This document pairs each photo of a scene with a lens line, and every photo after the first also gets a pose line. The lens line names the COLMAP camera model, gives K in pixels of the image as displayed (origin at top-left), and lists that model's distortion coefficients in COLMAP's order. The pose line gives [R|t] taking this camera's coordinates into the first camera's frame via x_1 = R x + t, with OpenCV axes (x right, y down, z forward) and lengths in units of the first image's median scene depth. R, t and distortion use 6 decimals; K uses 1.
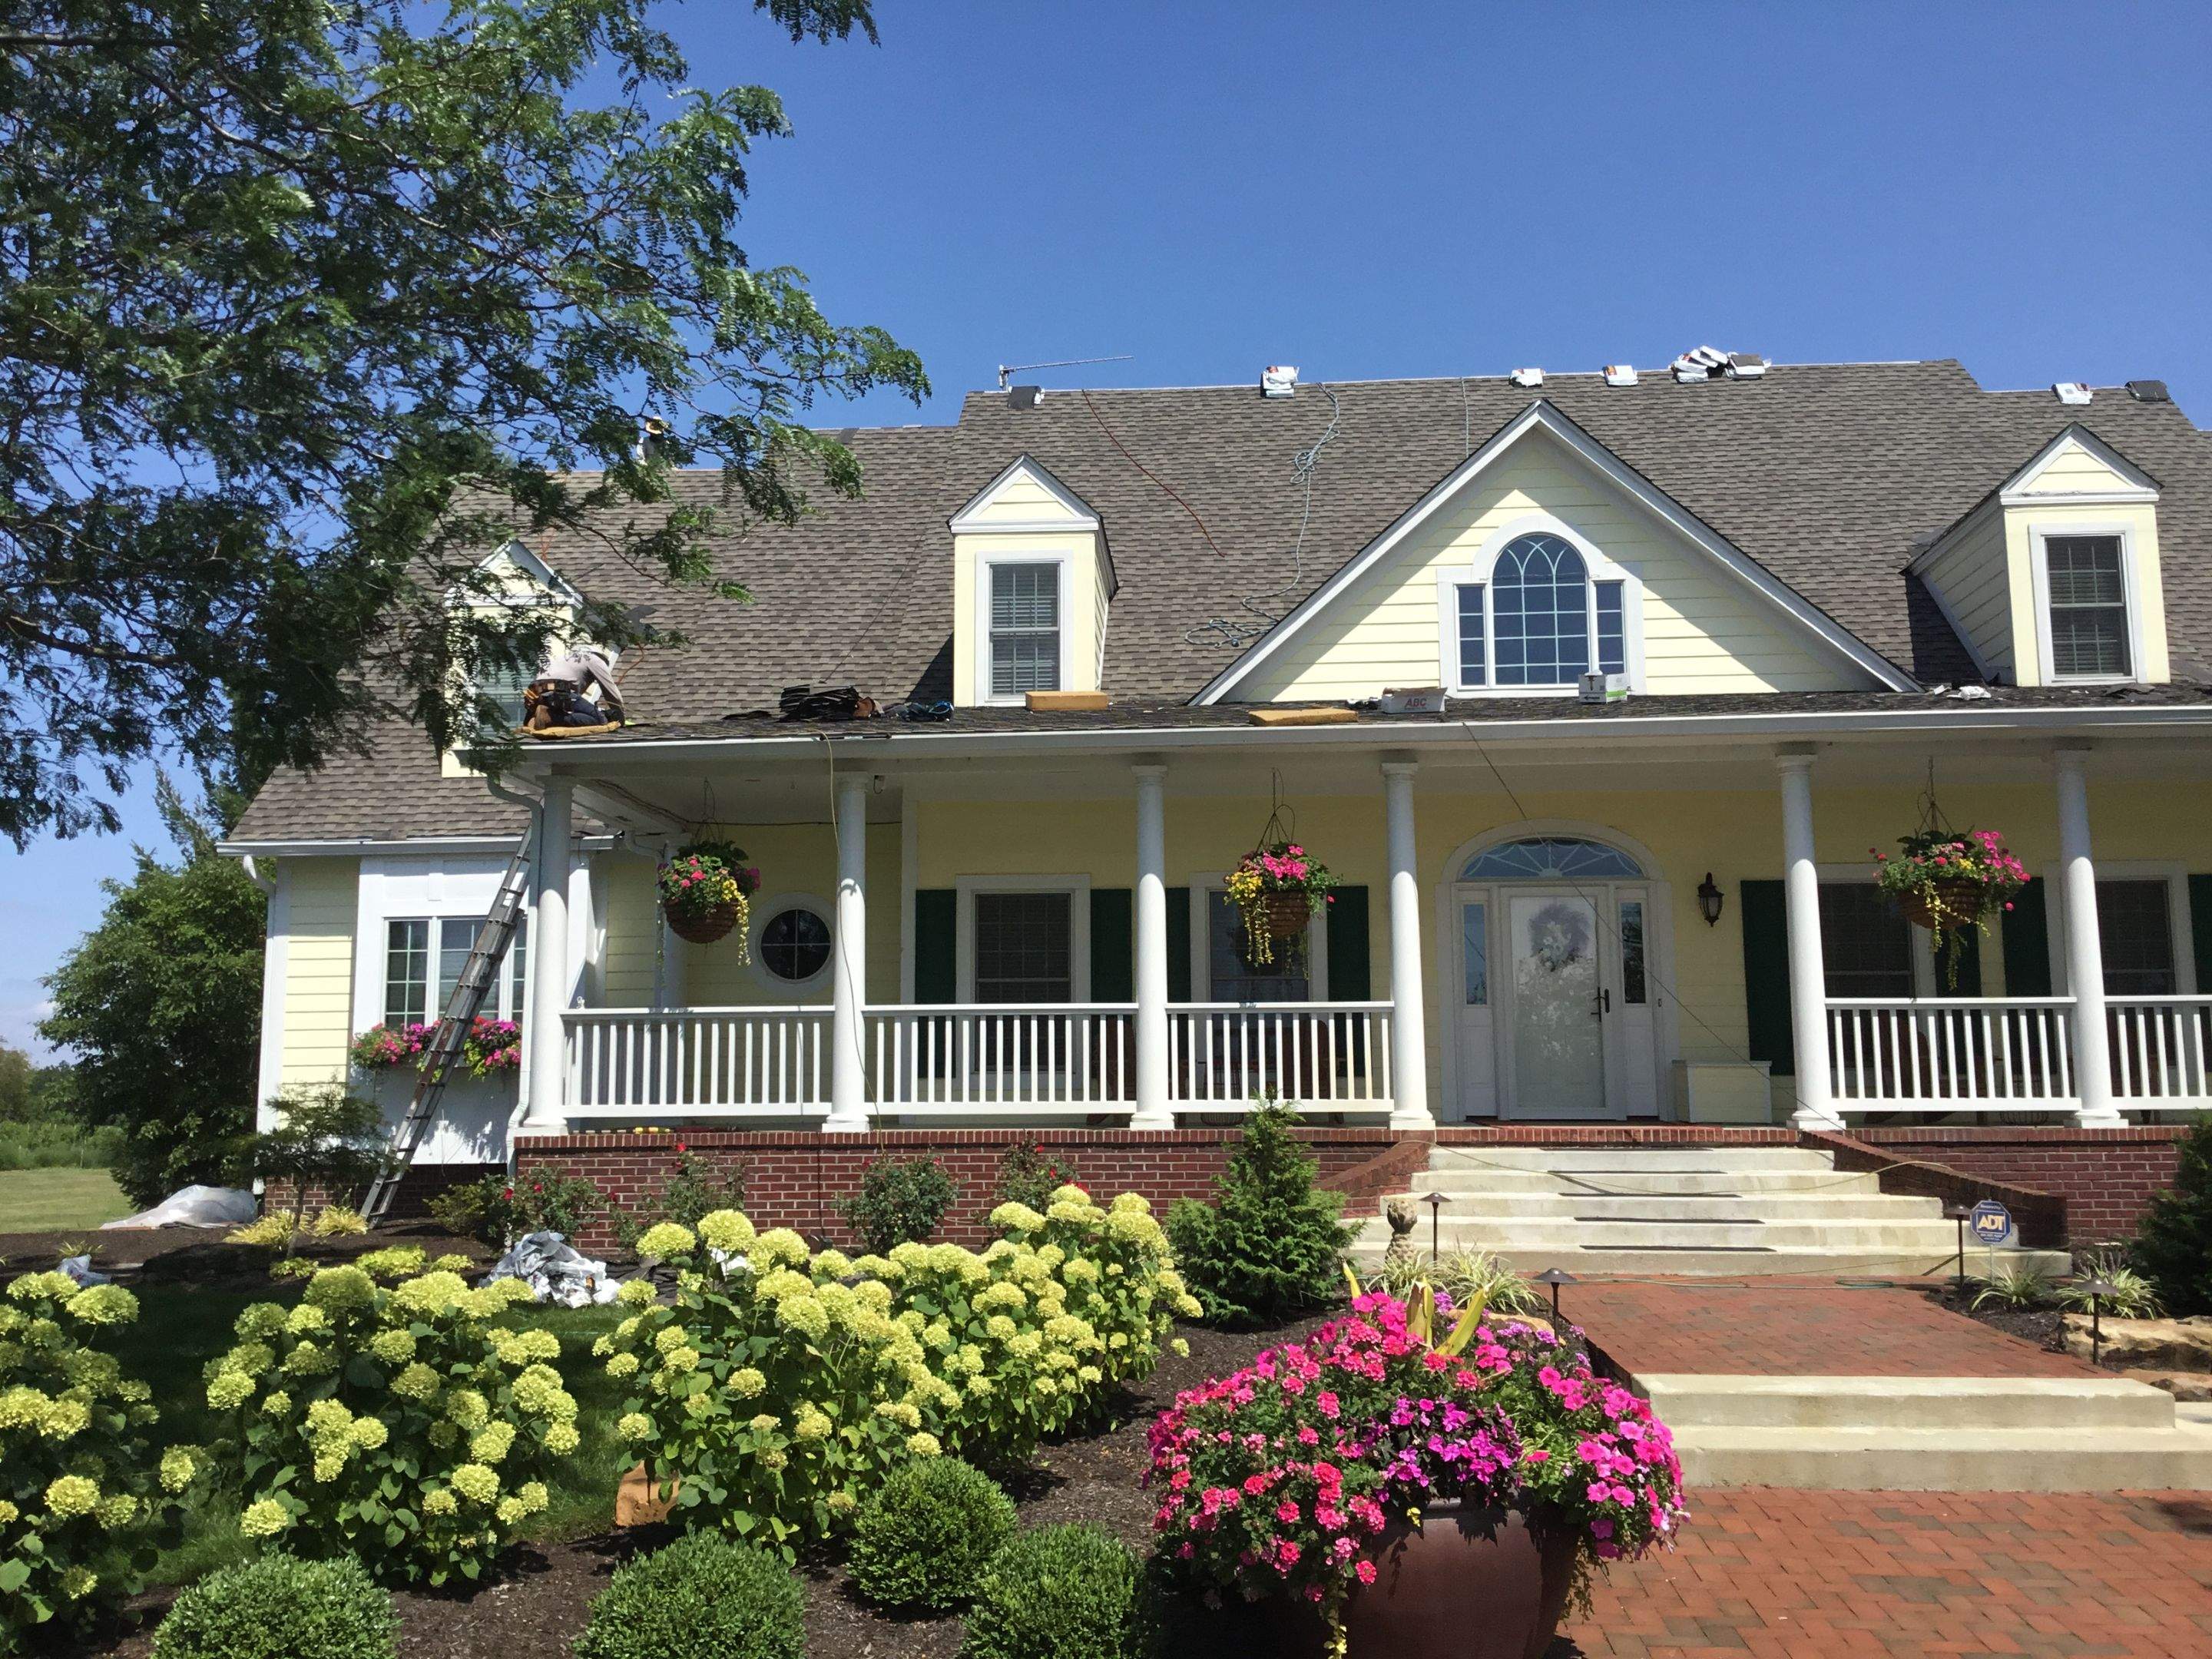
lens RADIAL K [[2023.2, 0, 1115.4], [0, 2023.2, 803.6], [0, 0, 1]] dist [0.164448, -0.314576]
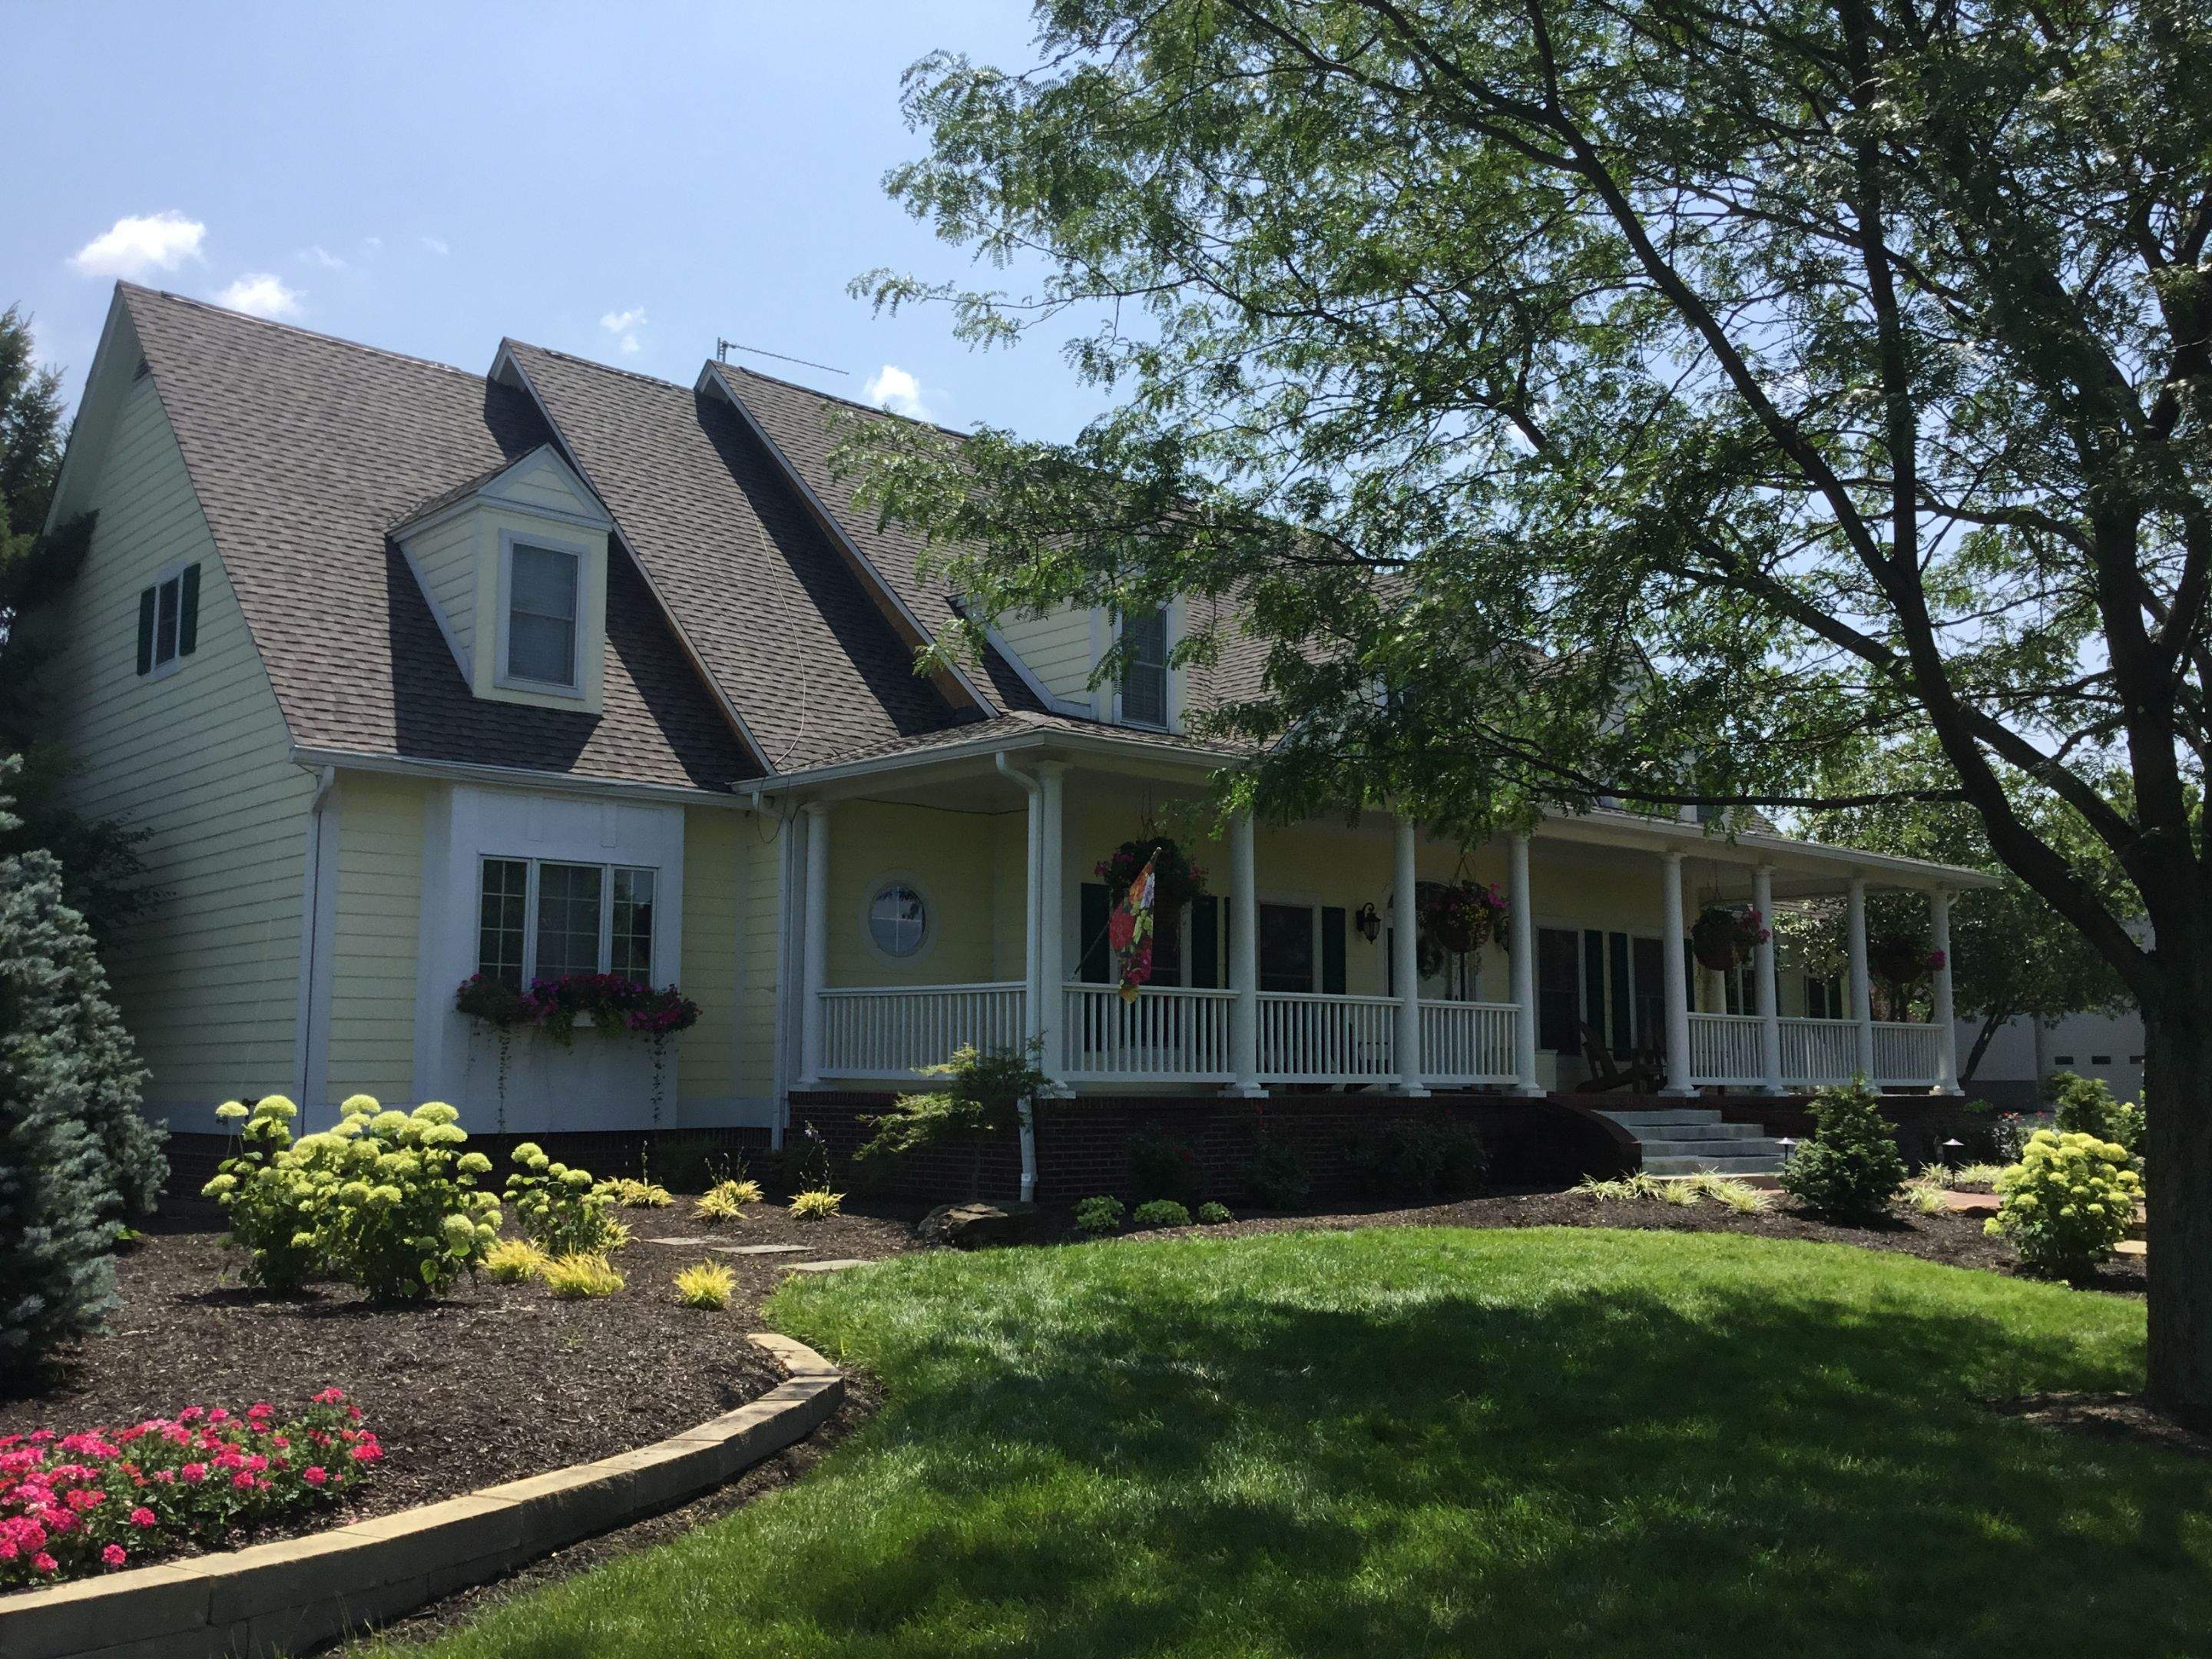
lens RADIAL K [[2027.1, 0, 1103.2], [0, 2027.1, 795.1], [0, 0, 1]] dist [0.123229, -0.193056]
pose [[0.701318, 0.109099, 0.704450, -0.796108], [-0.113616, 0.992694, -0.040629, 0.035085], [-0.703736, -0.051543, 0.708590, 0.181651]]
